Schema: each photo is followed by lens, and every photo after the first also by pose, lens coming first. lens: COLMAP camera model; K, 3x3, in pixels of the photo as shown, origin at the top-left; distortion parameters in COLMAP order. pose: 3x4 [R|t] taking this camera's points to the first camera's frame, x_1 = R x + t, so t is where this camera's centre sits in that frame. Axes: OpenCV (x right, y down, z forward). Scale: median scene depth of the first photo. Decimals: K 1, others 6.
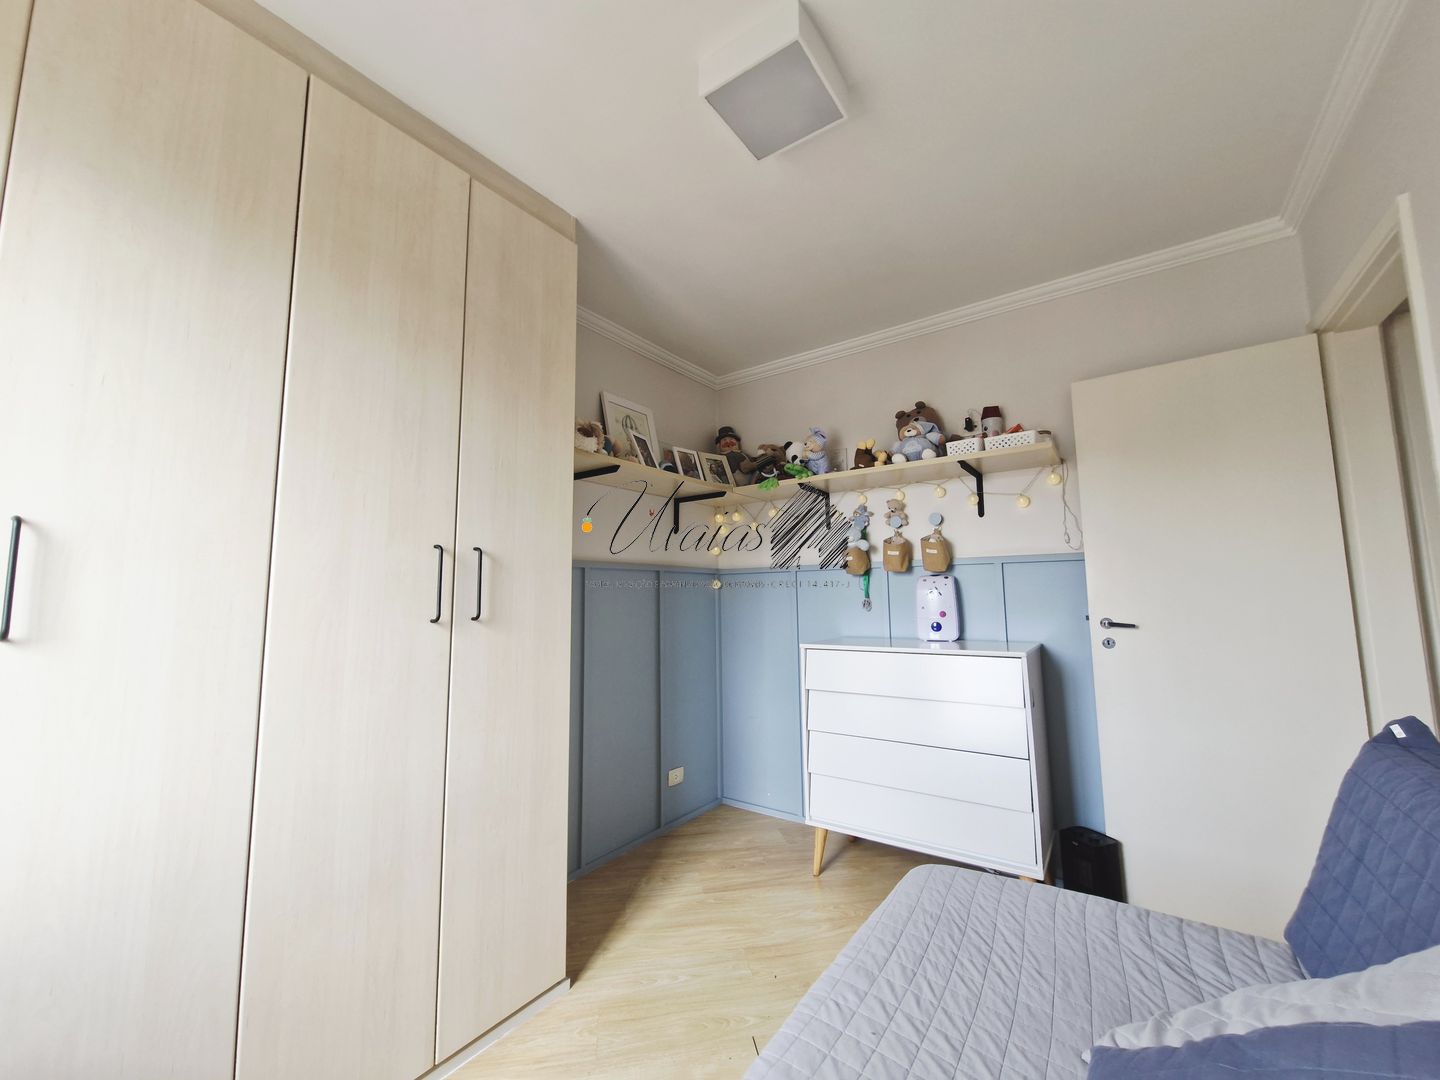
lens RADIAL K [[567.0, 0, 721.6], [0, 567.0, 535.2], [0, 0, 1]] dist [0.003217, -0.002223]
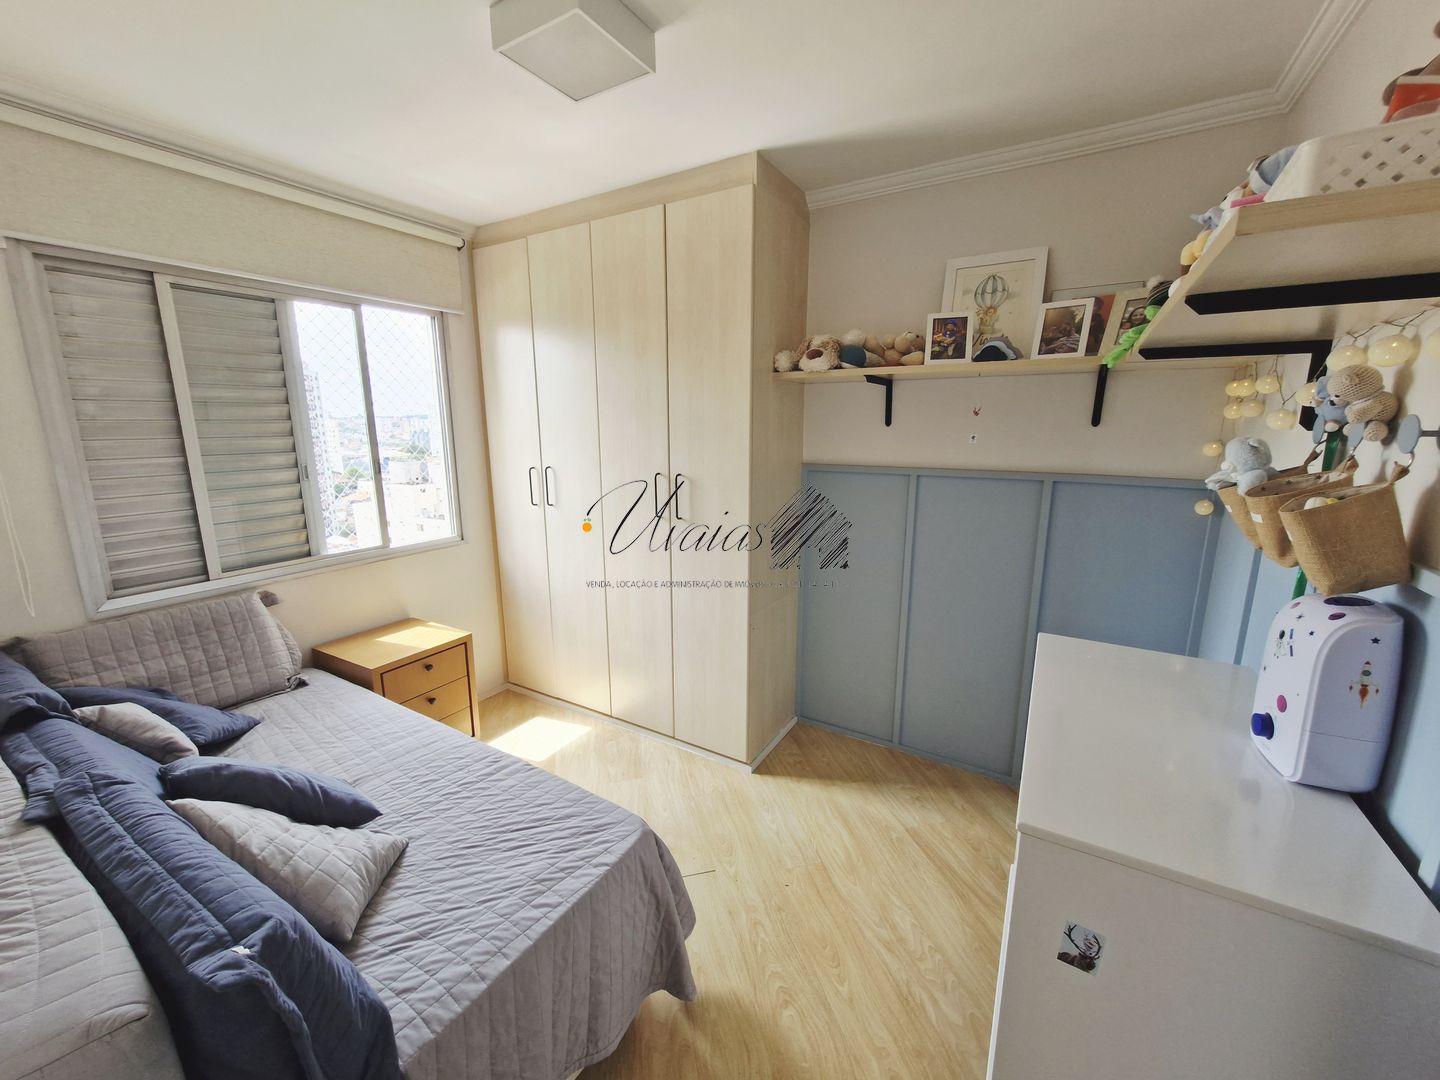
lens RADIAL K [[567.0, 0, 714.8], [0, 567.0, 535.7], [0, 0, 1]] dist [0.003217, -0.002223]
pose [[0.063333, 0.210800, -0.975475, 0.690161], [0.109730, 0.970041, 0.216750, -0.086403], [0.991942, -0.120767, 0.038304, 0.615526]]
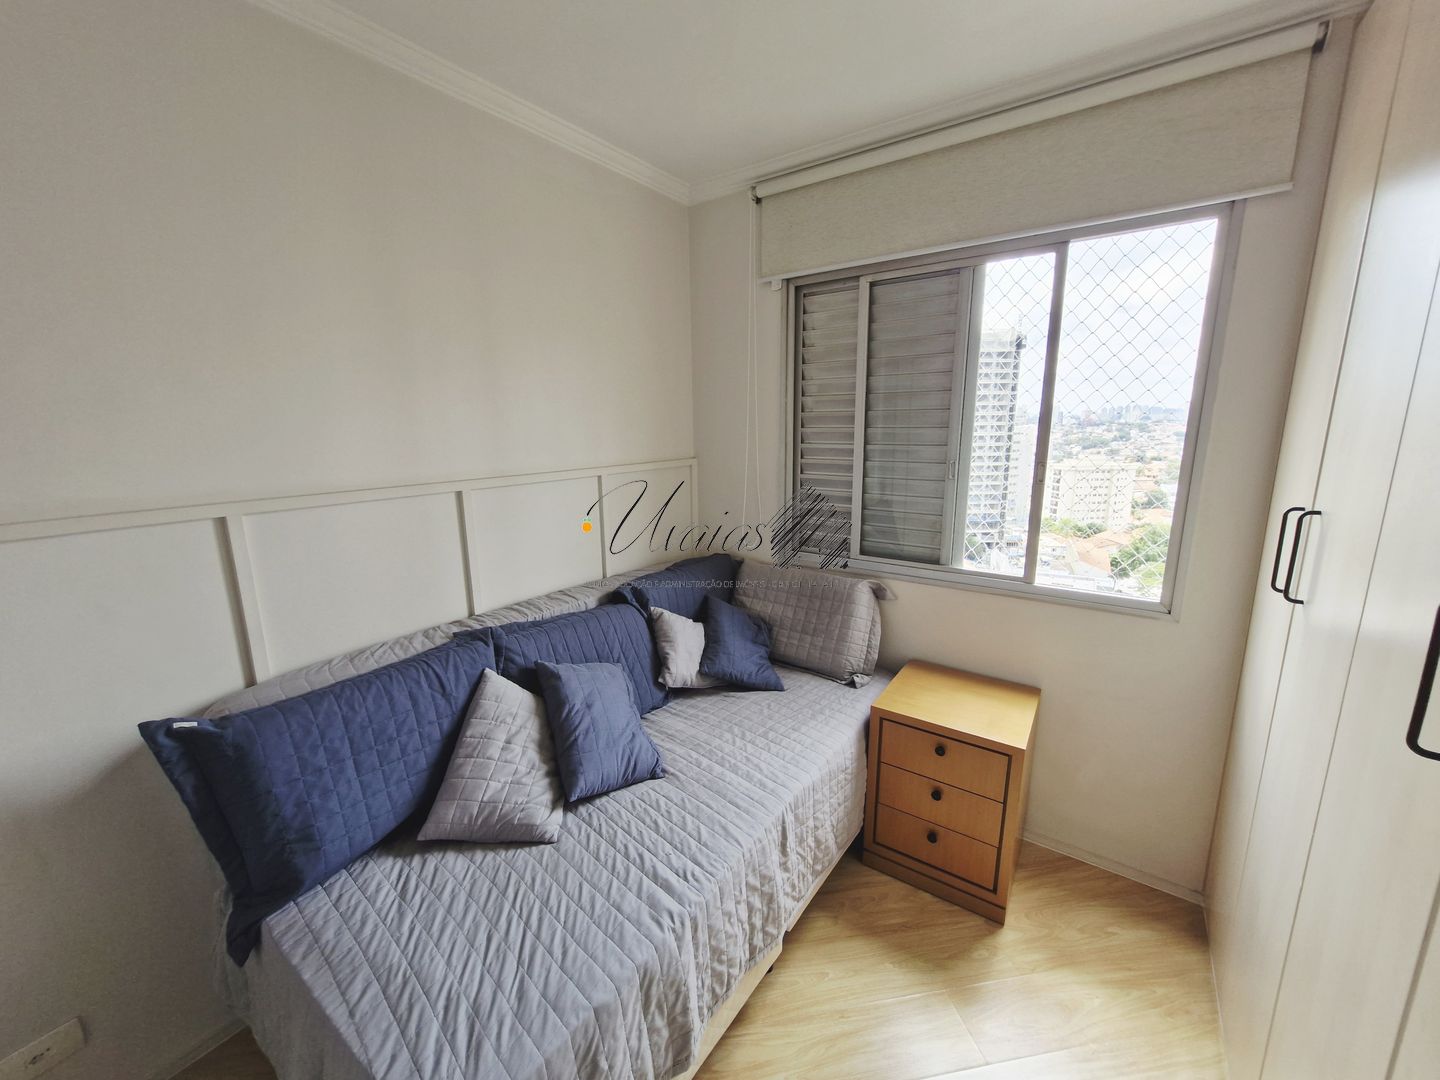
lens RADIAL K [[567.0, 0, 719.4], [0, 567.0, 538.0], [0, 0, 1]] dist [0.003217, -0.002223]
pose [[-0.999763, 0.020396, 0.007556, 0.035378], [0.021015, 0.995363, 0.093861, -0.045016], [-0.005606, 0.093997, -0.995557, 0.810250]]
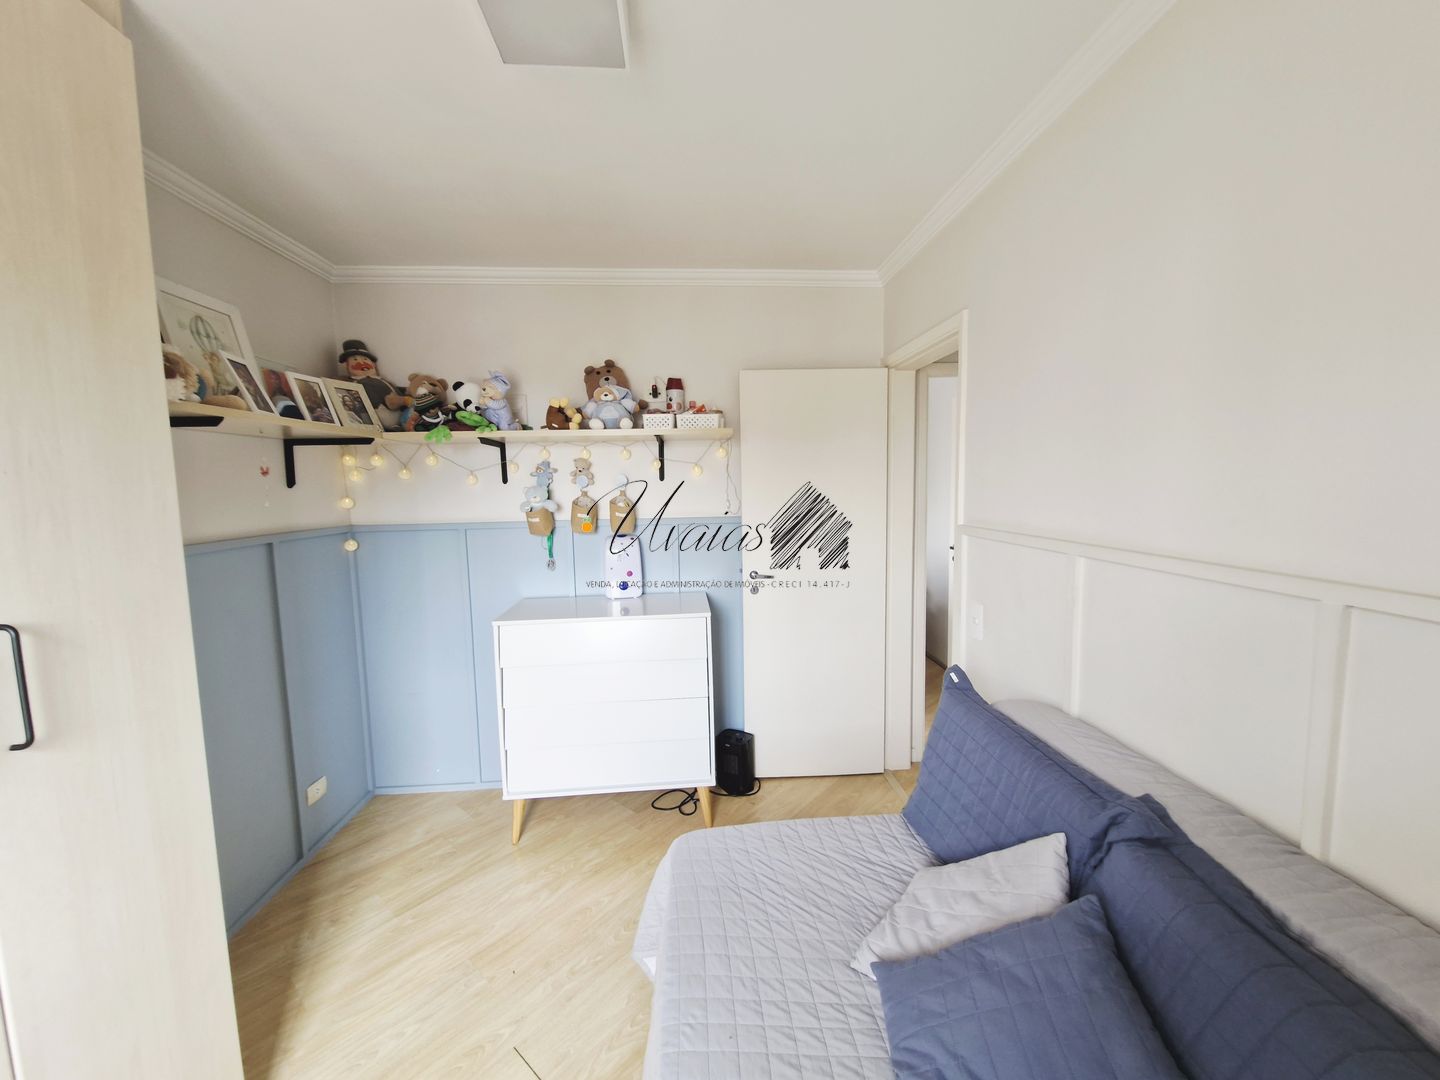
lens RADIAL K [[567.0, 0, 726.2], [0, 567.0, 534.3], [0, 0, 1]] dist [0.003217, -0.002223]
pose [[0.769181, -0.061670, 0.636048, -0.141624], [-0.058641, 0.984321, 0.166353, -0.119216], [-0.636334, -0.165254, 0.753505, 0.088915]]
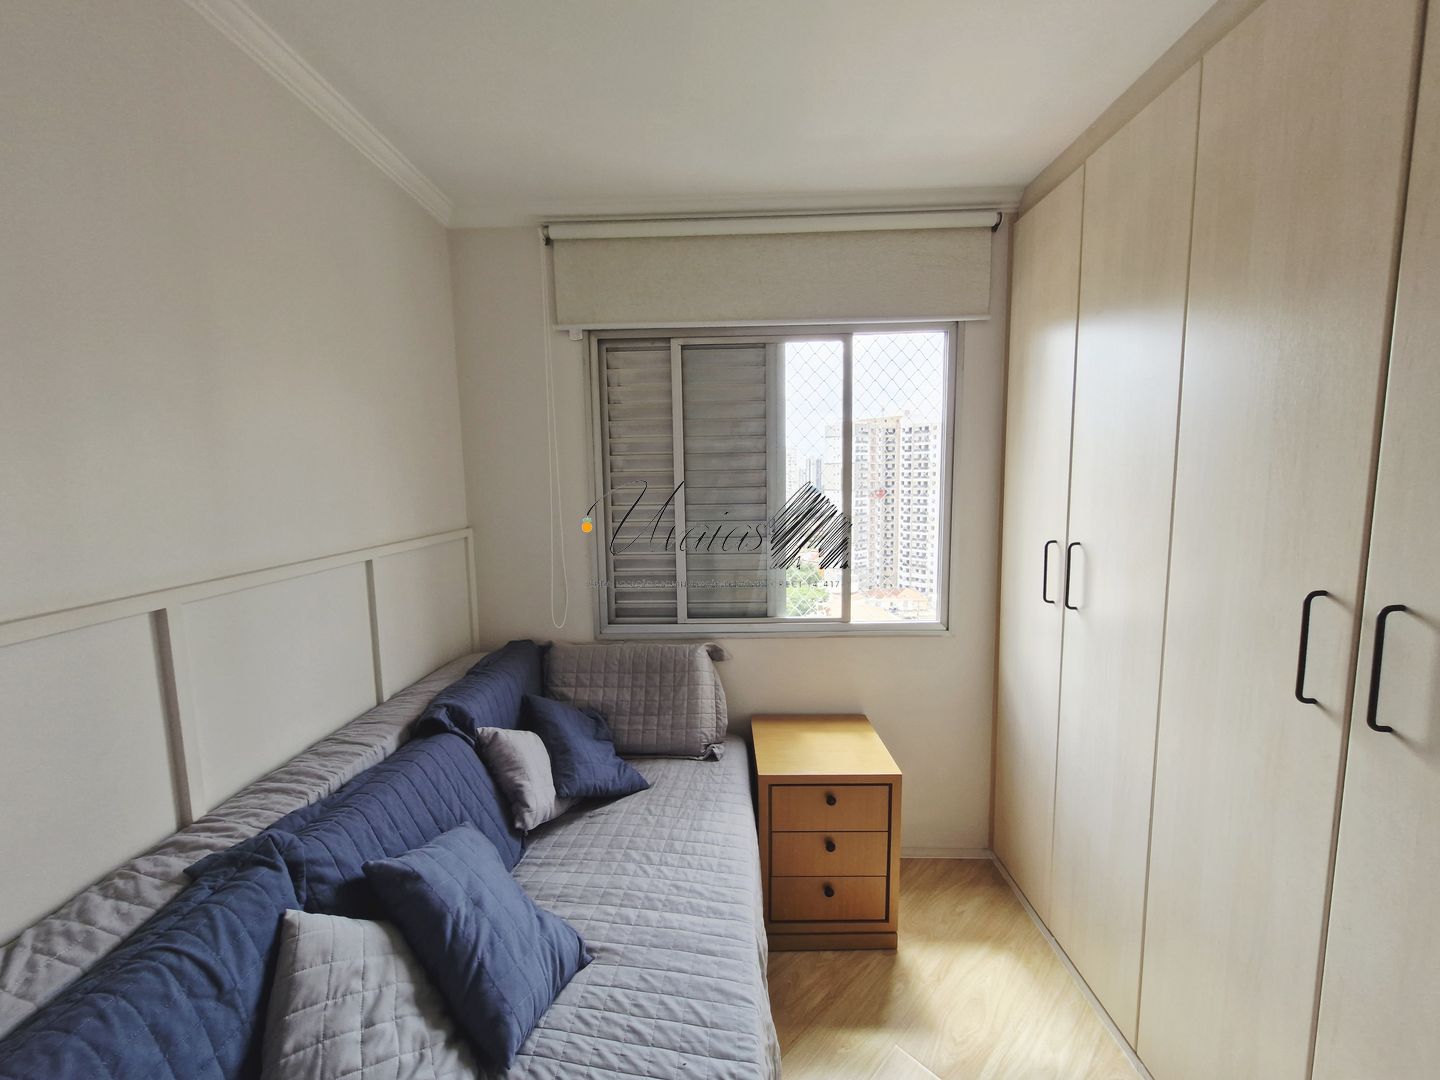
lens RADIAL K [[567.0, 0, 722.7], [0, 567.0, 535.3], [0, 0, 1]] dist [0.003217, -0.002223]
pose [[-0.827791, 0.085098, -0.554545, 0.248209], [0.086252, 0.995982, 0.024088, -0.071704], [0.554367, -0.027891, -0.831805, 0.665539]]
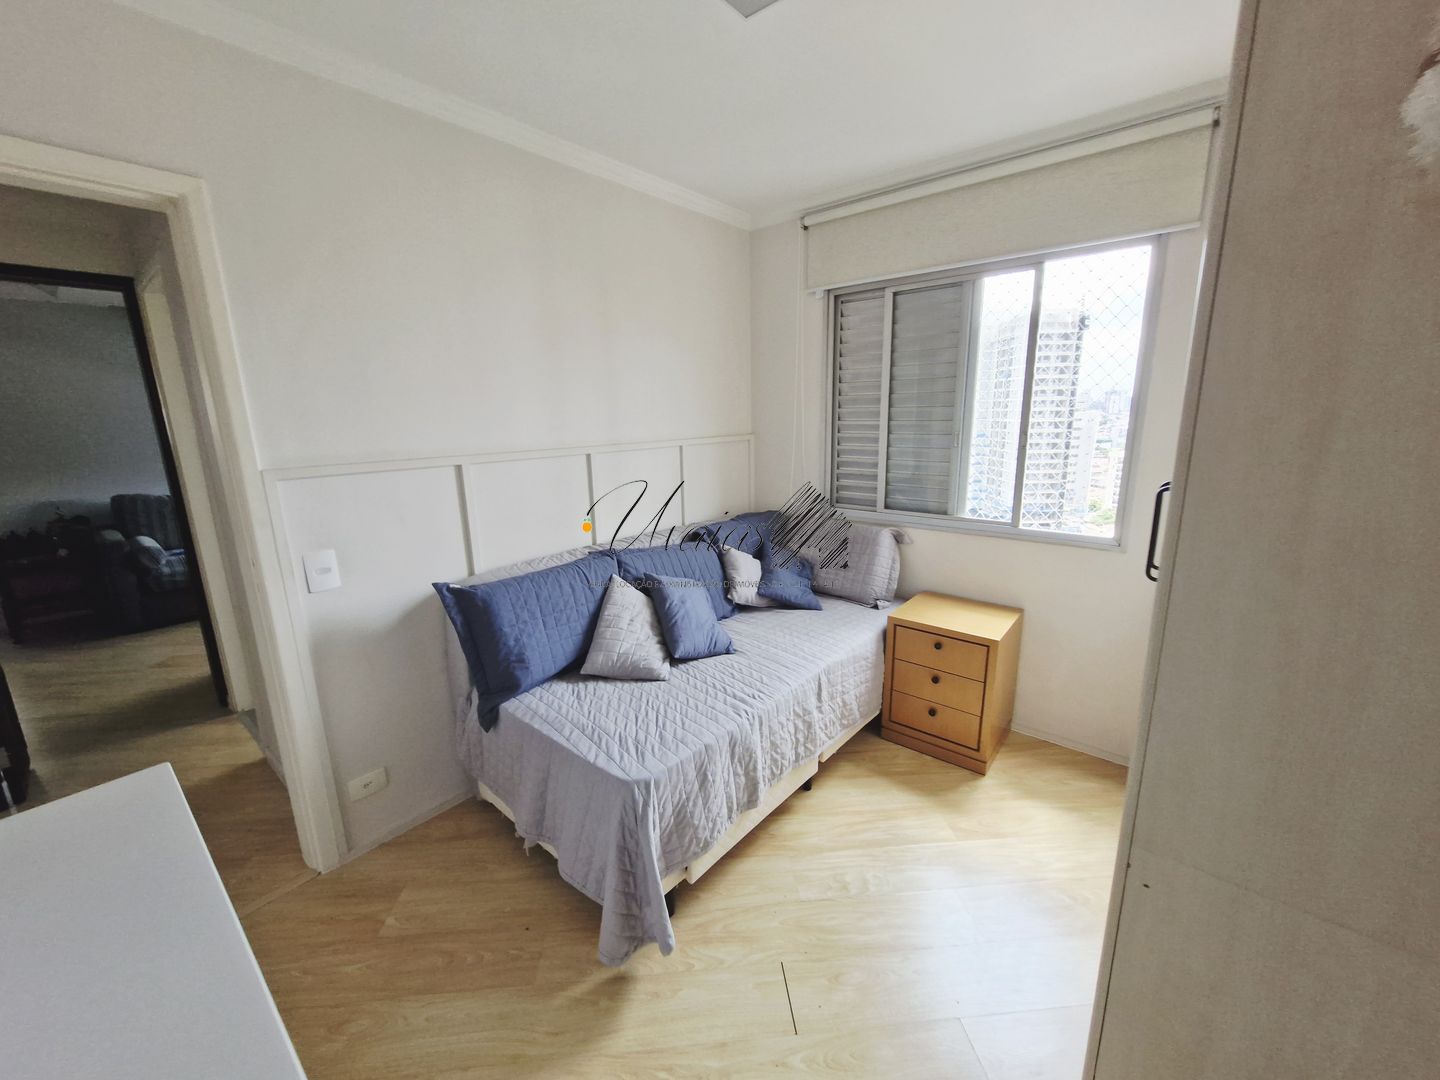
lens RADIAL K [[567.0, 0, 716.2], [0, 567.0, 537.0], [0, 0, 1]] dist [0.003217, -0.002223]
pose [[-0.995984, 0.011827, 0.088743, 0.055065], [0.021587, 0.993714, 0.109847, -0.004296], [-0.086887, 0.111322, -0.989979, 1.077784]]
